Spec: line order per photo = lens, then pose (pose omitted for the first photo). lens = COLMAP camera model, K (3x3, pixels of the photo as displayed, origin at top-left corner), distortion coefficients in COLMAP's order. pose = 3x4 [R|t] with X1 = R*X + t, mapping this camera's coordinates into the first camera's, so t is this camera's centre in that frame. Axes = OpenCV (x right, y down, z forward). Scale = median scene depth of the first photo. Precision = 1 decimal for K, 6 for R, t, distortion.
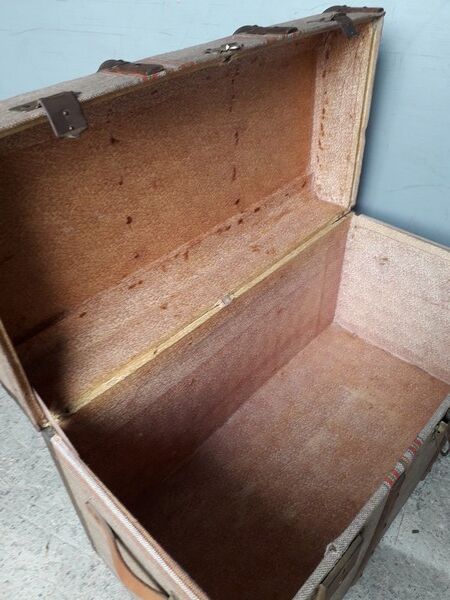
lens RADIAL K [[510.3, 0, 224.4], [0, 510.3, 301.9], [0, 0, 1]] dist [0.008228, -0.024178]
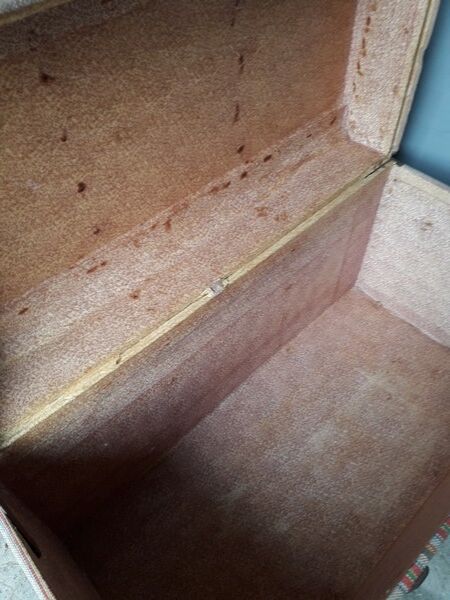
lens RADIAL K [[510.3, 0, 225.0], [0, 510.3, 299.0], [0, 0, 1]] dist [0.008228, -0.024178]
pose [[0.998081, 0.053520, -0.031132, 0.037854], [-0.046280, 0.978886, 0.199101, -0.130675], [0.041131, -0.197278, 0.979484, 0.223426]]
